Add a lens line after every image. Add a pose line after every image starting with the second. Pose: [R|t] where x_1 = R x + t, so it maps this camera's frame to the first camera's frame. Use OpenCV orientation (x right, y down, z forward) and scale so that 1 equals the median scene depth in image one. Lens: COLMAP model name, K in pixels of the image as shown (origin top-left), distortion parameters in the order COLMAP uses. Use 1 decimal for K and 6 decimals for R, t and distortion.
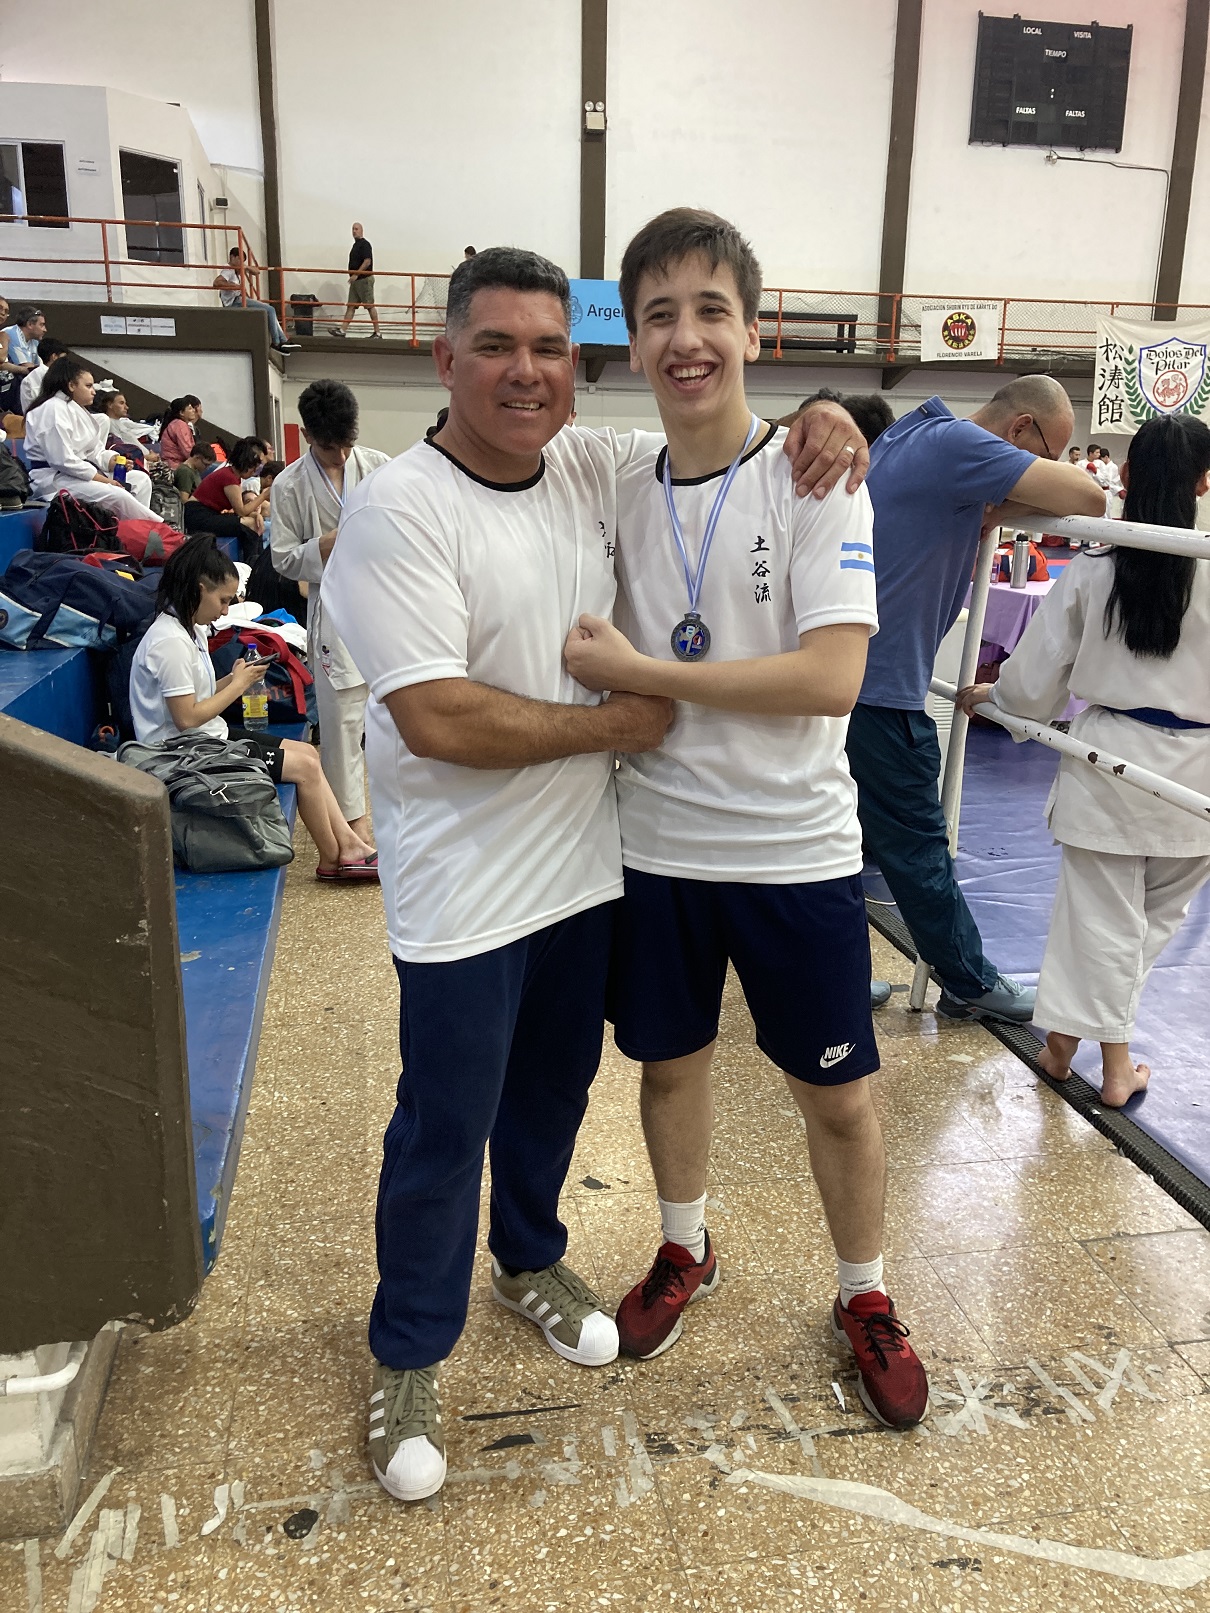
lens RADIAL K [[1315.8, 0, 605.0], [0, 1315.8, 806.5], [0, 0, 1]] dist [0.031179, 0.000458]
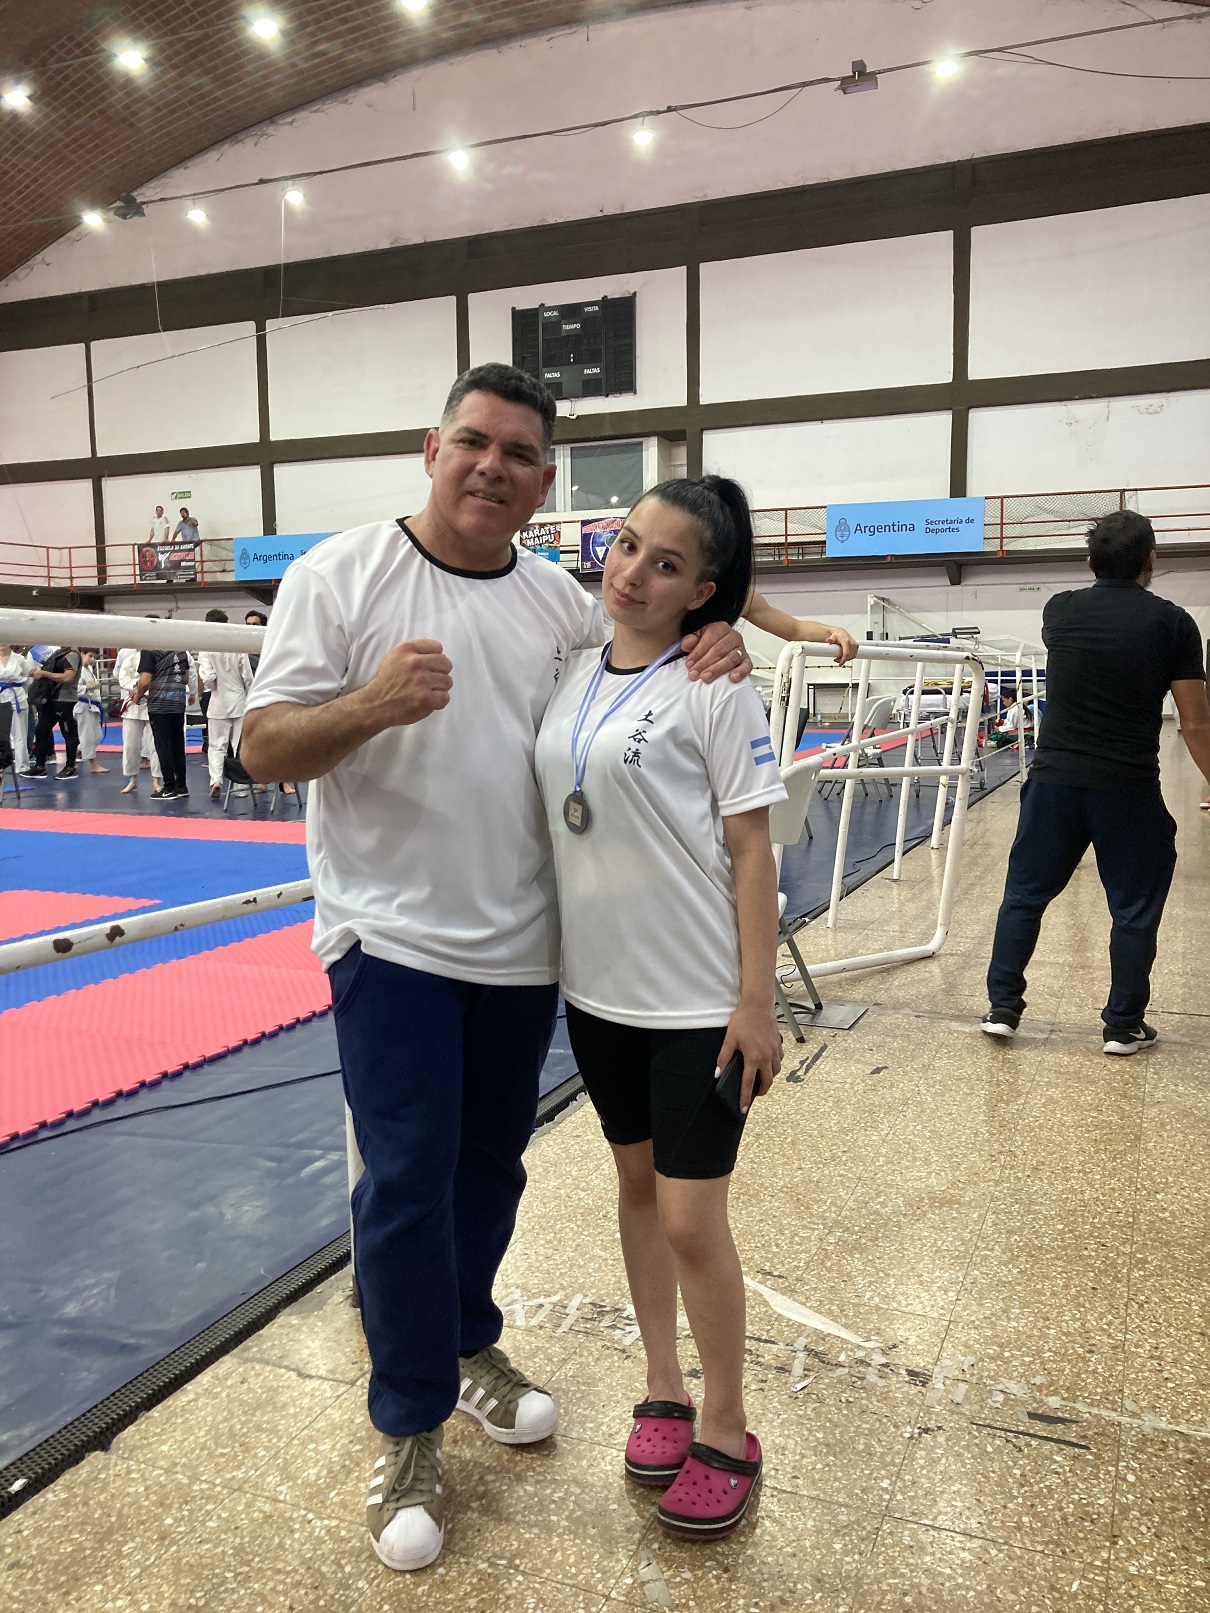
lens RADIAL K [[1315.8, 0, 605.0], [0, 1315.8, 806.5], [0, 0, 1]] dist [0.031179, 0.000458]
pose [[-0.831560, -0.060665, 0.552113, -0.333474], [0.138284, 0.940107, 0.311571, -0.381304], [-0.537946, 0.335438, -0.773366, 1.830650]]
